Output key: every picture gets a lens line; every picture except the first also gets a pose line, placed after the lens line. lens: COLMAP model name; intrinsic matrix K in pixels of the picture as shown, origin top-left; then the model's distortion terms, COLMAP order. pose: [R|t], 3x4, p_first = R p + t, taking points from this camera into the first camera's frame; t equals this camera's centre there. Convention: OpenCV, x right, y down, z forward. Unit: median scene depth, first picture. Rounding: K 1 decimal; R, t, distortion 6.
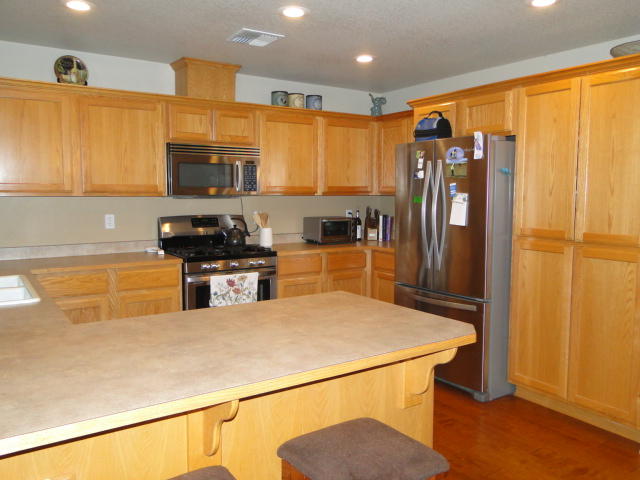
lens RADIAL K [[535.3, 0, 319.9], [0, 535.3, 237.0], [0, 0, 1]] dist [0.005331, 0.009885]
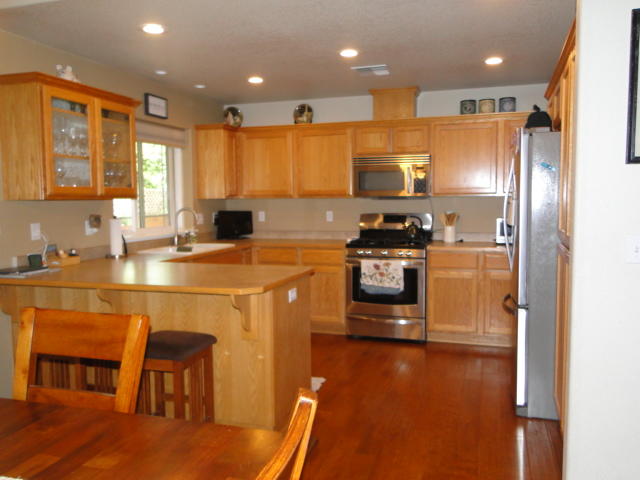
lens RADIAL K [[535.3, 0, 319.0], [0, 535.3, 236.6], [0, 0, 1]] dist [0.005331, 0.009885]
pose [[0.624637, 0.047635, -0.779461, 0.715245], [-0.053222, 0.998414, 0.018366, -0.000586], [0.779099, 0.030012, 0.626182, 0.112038]]
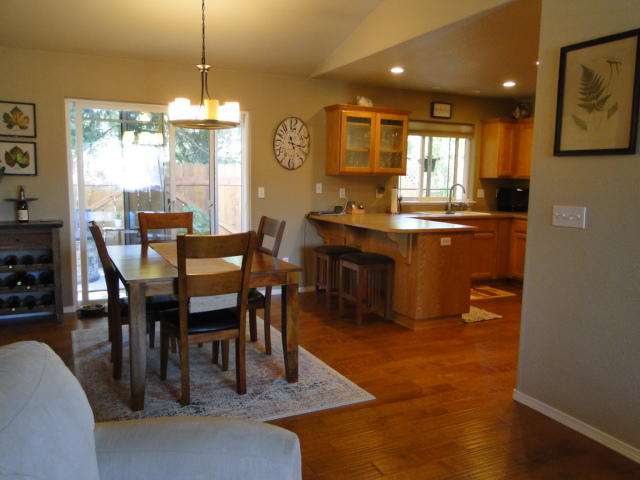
lens RADIAL K [[535.3, 0, 321.1], [0, 535.3, 242.3], [0, 0, 1]] dist [0.005331, 0.009885]
pose [[-0.156865, 0.117076, -0.980656, 1.337846], [-0.098943, 0.986090, 0.133551, -0.030855], [0.982651, 0.117978, -0.143100, 0.515020]]
